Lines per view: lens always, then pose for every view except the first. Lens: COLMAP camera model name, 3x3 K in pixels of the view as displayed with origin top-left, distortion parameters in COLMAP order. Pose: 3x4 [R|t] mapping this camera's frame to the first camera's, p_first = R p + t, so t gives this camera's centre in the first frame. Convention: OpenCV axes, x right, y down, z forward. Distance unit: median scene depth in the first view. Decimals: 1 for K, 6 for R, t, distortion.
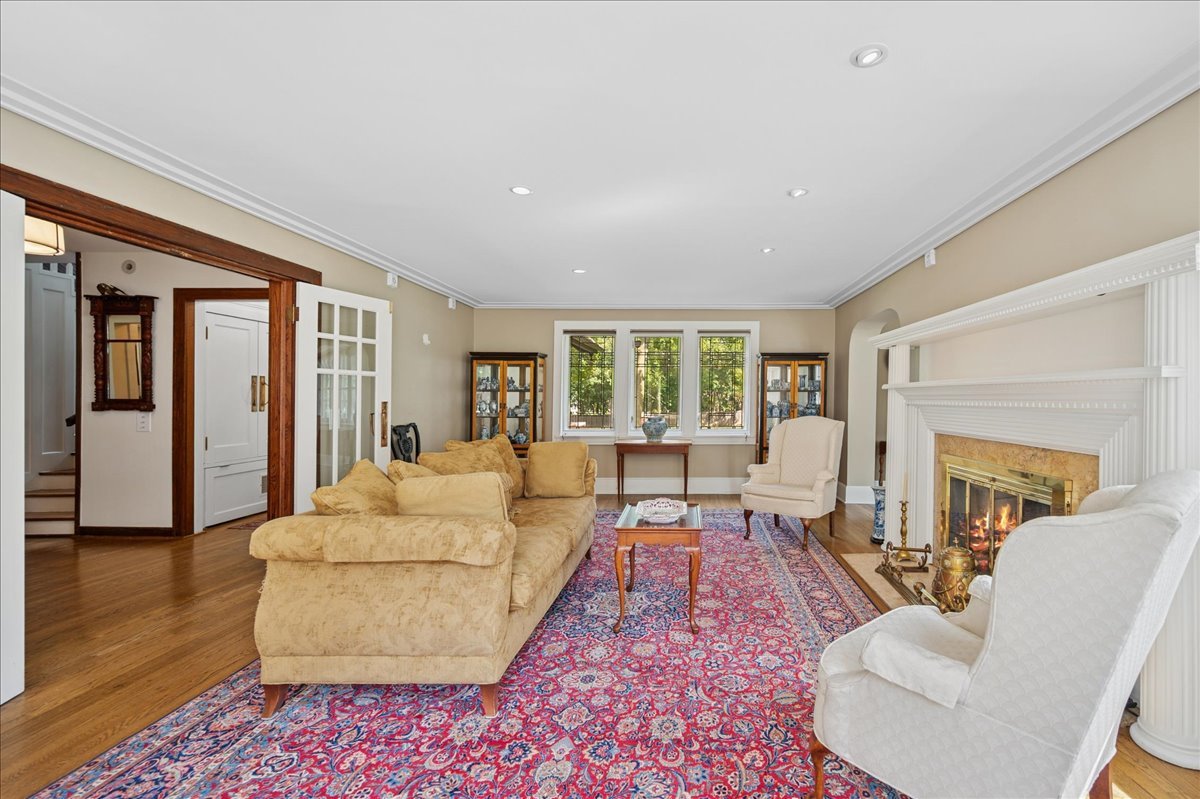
lens RADIAL K [[516.0, 0, 599.9], [0, 516.0, 402.9], [0, 0, 1]] dist [-0.000204, -0.000262]
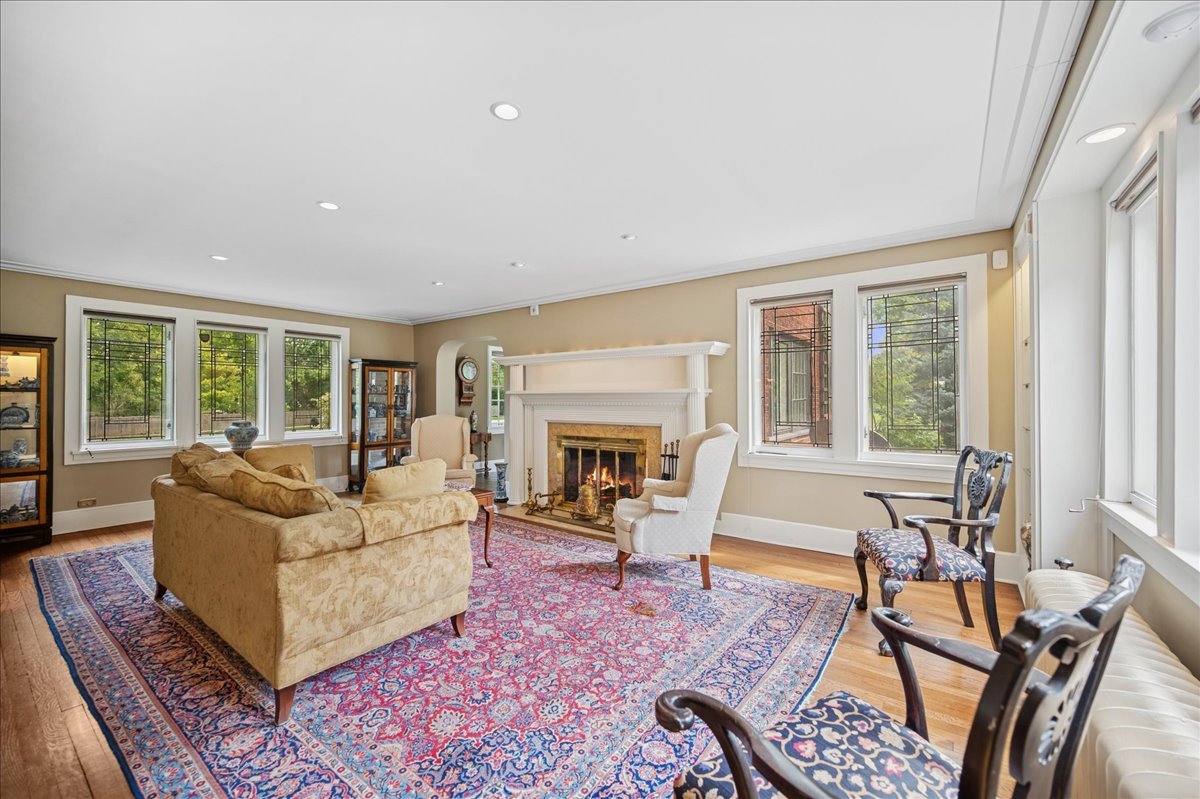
lens RADIAL K [[478.9, 0, 599.9], [0, 478.9, 397.2], [0, 0, 1]] dist [0.002113, 0.000137]
pose [[0.602418, 0.004365, 0.798169, -0.833521], [0.007482, 0.999910, -0.011115, -0.003586], [-0.798146, 0.012668, 0.602331, -0.047216]]
